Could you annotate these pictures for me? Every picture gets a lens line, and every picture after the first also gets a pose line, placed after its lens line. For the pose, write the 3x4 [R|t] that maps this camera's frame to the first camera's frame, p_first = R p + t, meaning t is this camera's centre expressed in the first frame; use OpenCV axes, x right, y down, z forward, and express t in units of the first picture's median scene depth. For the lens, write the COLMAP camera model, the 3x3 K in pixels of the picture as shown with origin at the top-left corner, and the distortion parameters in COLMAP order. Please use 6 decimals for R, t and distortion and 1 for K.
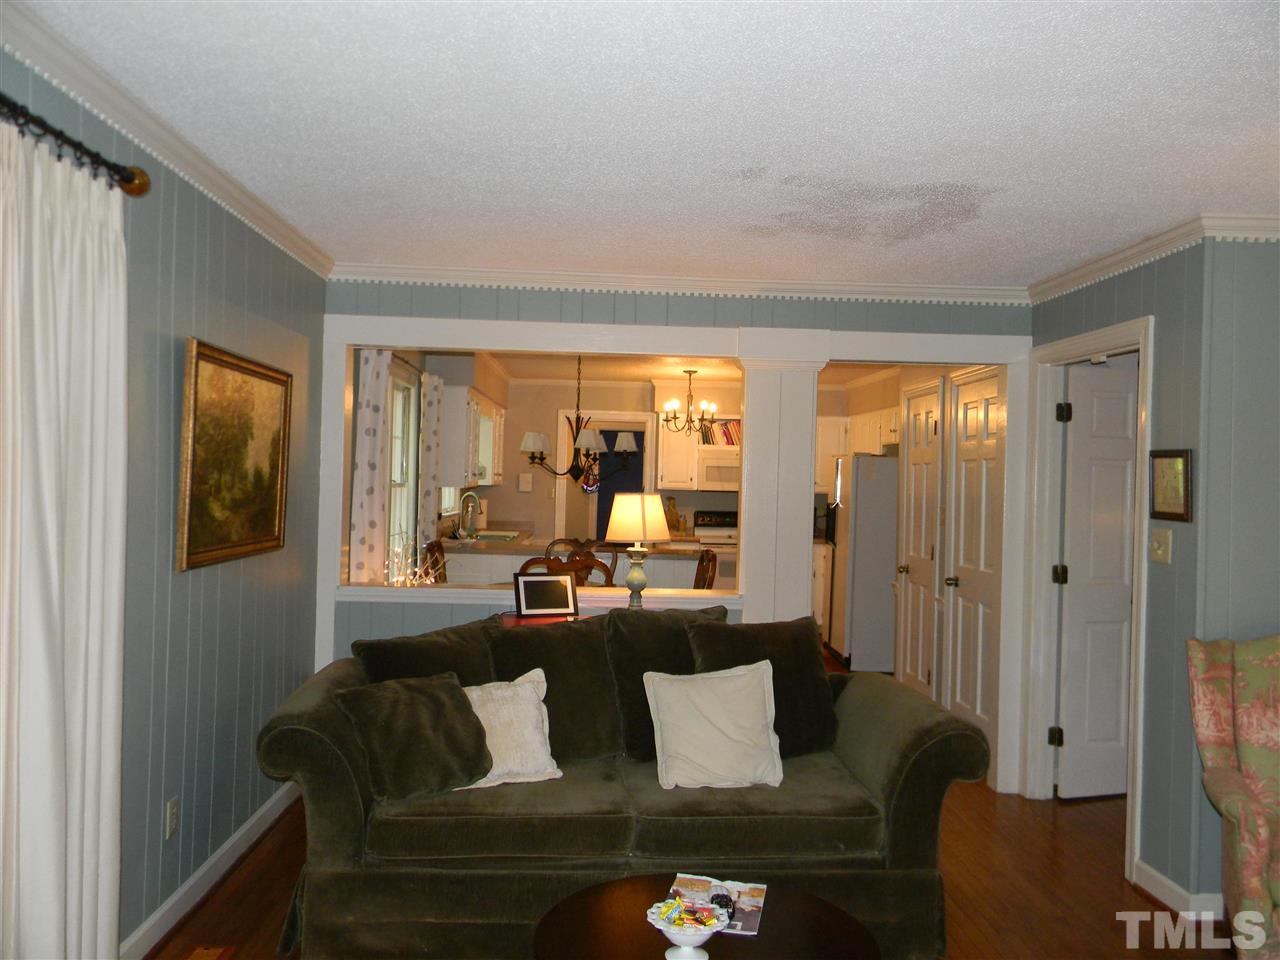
lens RADIAL K [[1051.9, 0, 640.5], [0, 1051.9, 481.1], [0, 0, 1]] dist [0.011553, 0.000438]
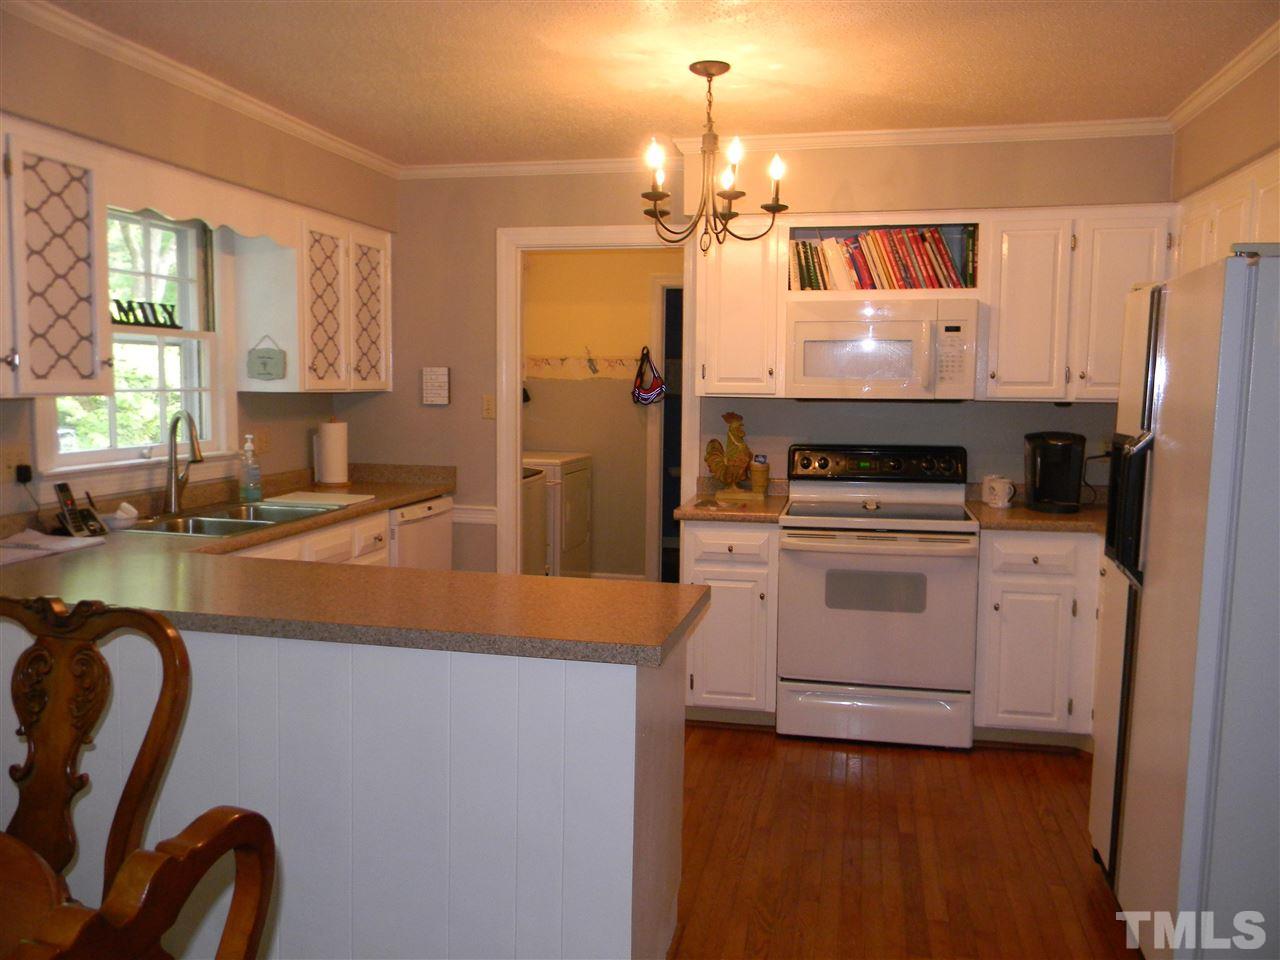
lens RADIAL K [[1051.9, 0, 640.4], [0, 1051.9, 480.4], [0, 0, 1]] dist [0.011553, 0.000438]
pose [[0.971383, 0.008242, -0.237375, 0.098228], [0.012644, 0.996186, 0.086330, 0.004315], [0.237181, -0.086861, 0.967574, 0.566377]]
